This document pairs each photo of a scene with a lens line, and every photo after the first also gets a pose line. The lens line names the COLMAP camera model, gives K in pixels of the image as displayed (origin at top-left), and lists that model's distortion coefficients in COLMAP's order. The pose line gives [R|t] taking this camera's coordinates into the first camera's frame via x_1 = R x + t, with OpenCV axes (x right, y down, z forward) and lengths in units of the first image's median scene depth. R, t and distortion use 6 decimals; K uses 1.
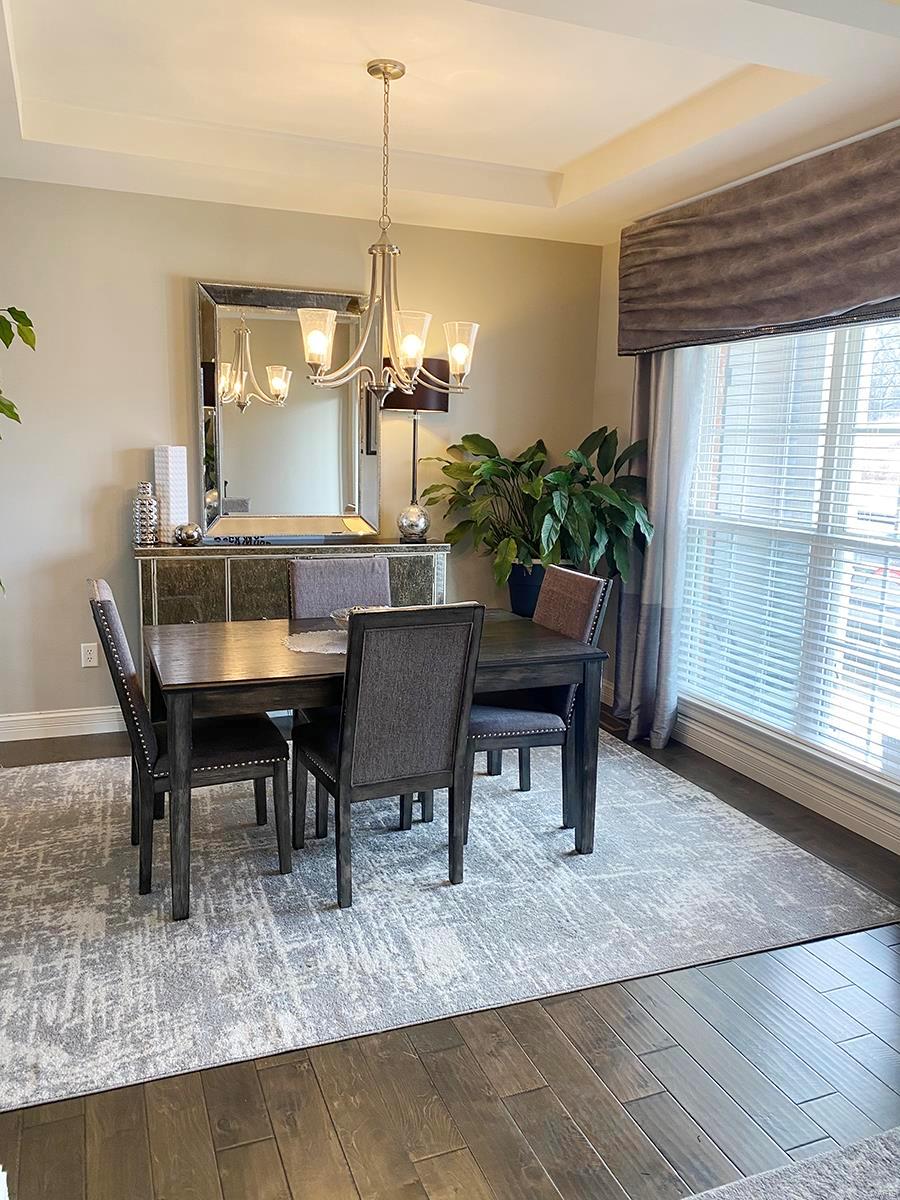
lens RADIAL K [[930.0, 0, 454.3], [0, 930.0, 597.6], [0, 0, 1]] dist [0.037123, -0.032829]
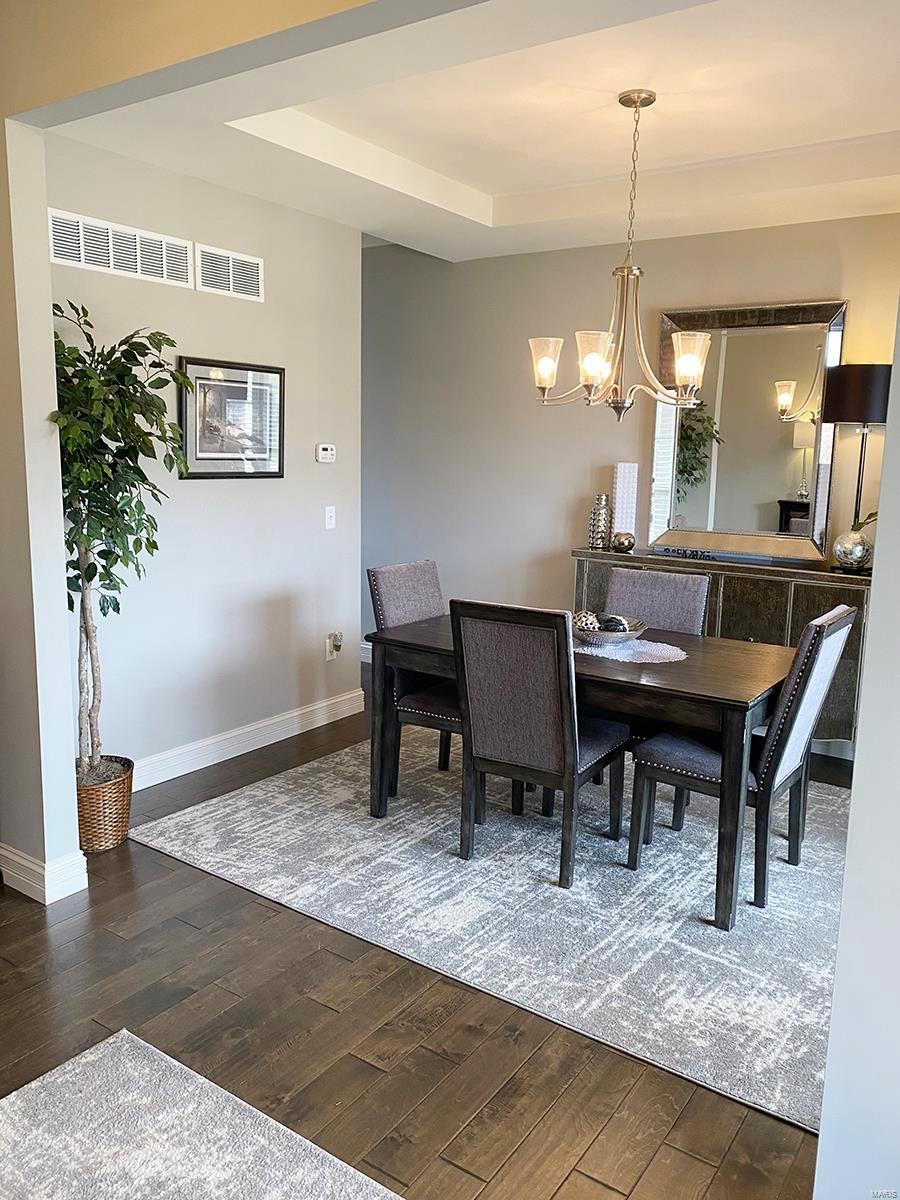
lens RADIAL K [[930.0, 0, 470.9], [0, 930.0, 602.7], [0, 0, 1]] dist [0.037123, -0.032829]
pose [[0.548869, 0.126849, -0.826228, 0.760089], [-0.148031, 0.987547, 0.053278, -0.039307], [0.822697, 0.093065, 0.560811, 0.322751]]
